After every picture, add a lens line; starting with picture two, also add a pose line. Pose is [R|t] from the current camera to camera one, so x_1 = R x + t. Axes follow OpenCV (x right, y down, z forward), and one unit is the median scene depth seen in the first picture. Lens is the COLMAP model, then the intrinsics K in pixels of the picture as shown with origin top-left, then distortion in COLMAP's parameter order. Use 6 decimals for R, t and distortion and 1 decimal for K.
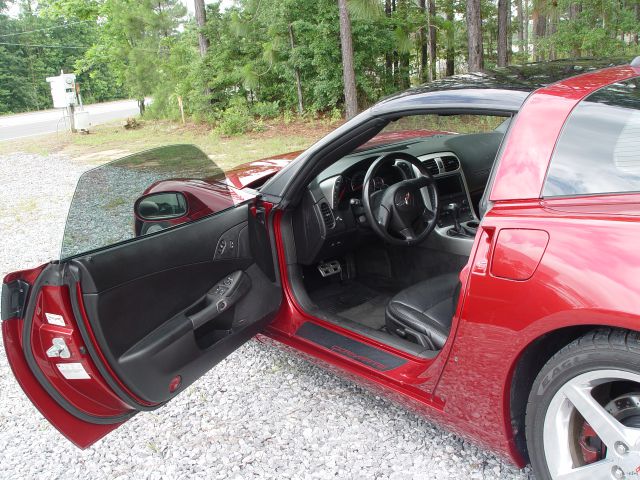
lens RADIAL K [[580.9, 0, 315.4], [0, 580.9, 239.8], [0, 0, 1]] dist [-0.062589, 0.000000]
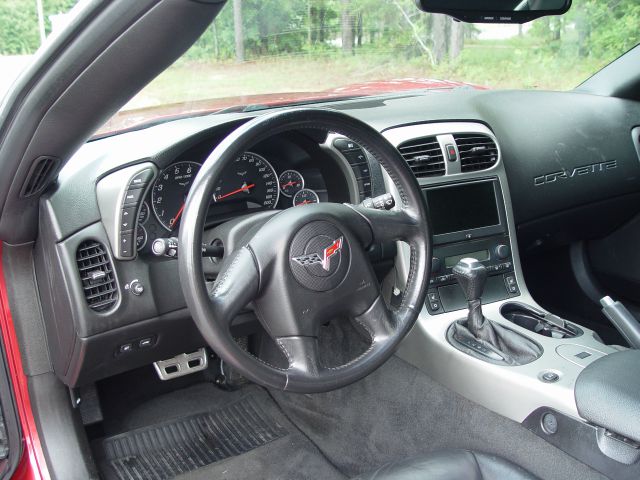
lens RADIAL K [[580.9, 0, 317.3], [0, 580.9, 238.7], [0, 0, 1]] dist [-0.062589, 0.000000]
pose [[0.995058, 0.094168, -0.031497, 0.148148], [-0.092057, 0.993770, 0.062830, -0.090997], [0.037217, -0.059620, 0.997527, 0.616702]]
